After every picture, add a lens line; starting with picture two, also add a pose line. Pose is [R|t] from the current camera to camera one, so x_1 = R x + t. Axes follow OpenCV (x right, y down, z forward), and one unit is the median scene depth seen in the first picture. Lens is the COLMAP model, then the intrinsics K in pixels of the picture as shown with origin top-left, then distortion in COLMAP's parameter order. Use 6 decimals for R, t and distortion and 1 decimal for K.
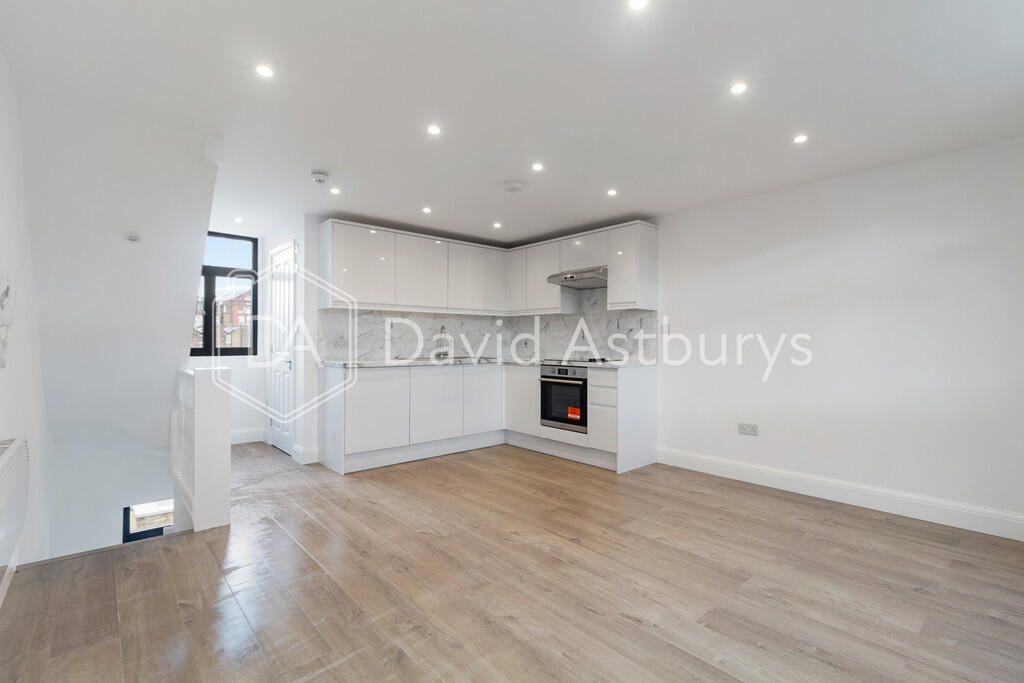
lens RADIAL K [[476.0, 0, 512.7], [0, 476.0, 342.7], [0, 0, 1]] dist [0.003072, 0.001016]
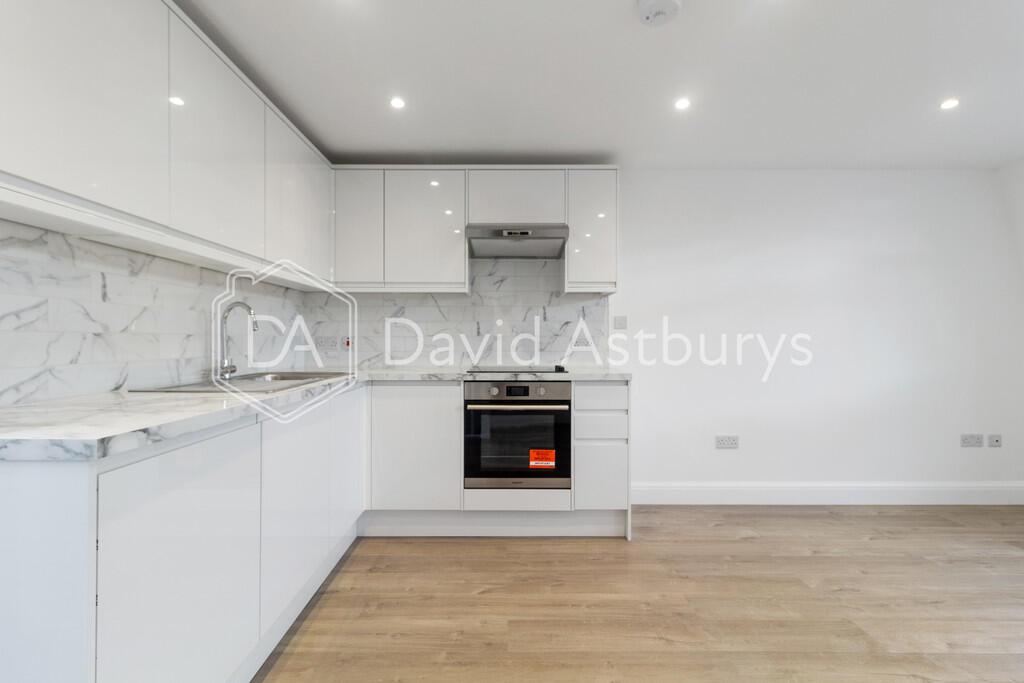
lens RADIAL K [[476.0, 0, 497.8], [0, 476.0, 343.4], [0, 0, 1]] dist [0.003072, 0.001016]
pose [[0.652447, -0.006232, 0.757809, -0.371926], [-0.001744, 0.999951, 0.009725, -0.003878], [-0.757833, -0.007667, 0.652404, 0.664117]]
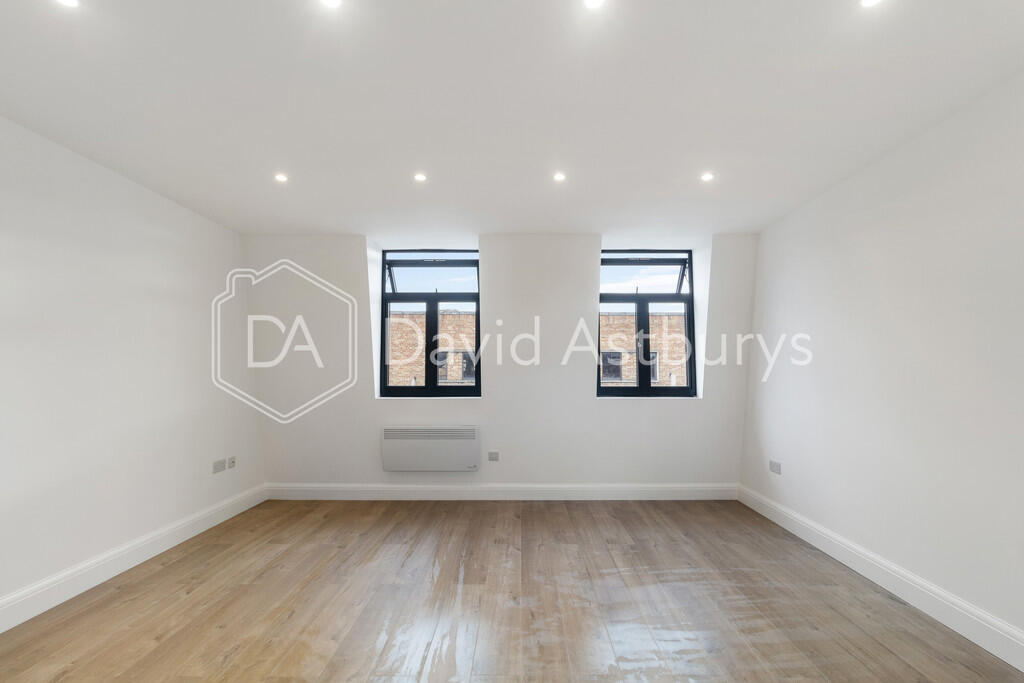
lens RADIAL K [[476.0, 0, 513.7], [0, 476.0, 373.8], [0, 0, 1]] dist [0.003072, 0.001016]
pose [[-0.758047, 0.013195, 0.652067, -0.241937], [0.008040, 0.999908, -0.010887, 0.008749], [-0.652151, -0.003011, -0.758083, 0.877042]]
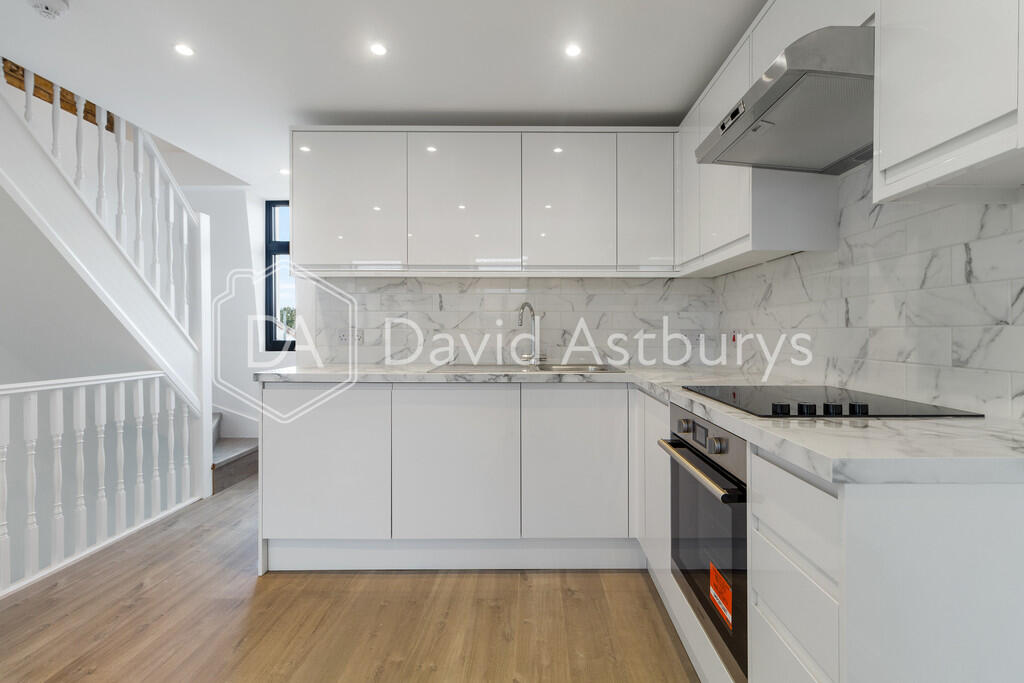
lens RADIAL K [[476.0, 0, 535.8], [0, 476.0, 330.8], [0, 0, 1]] dist [0.003072, 0.001016]
pose [[0.764264, -0.000868, -0.644903, 0.230765], [0.000182, 0.999999, -0.001131, -0.004462], [0.644903, 0.000747, 0.764264, 0.732628]]
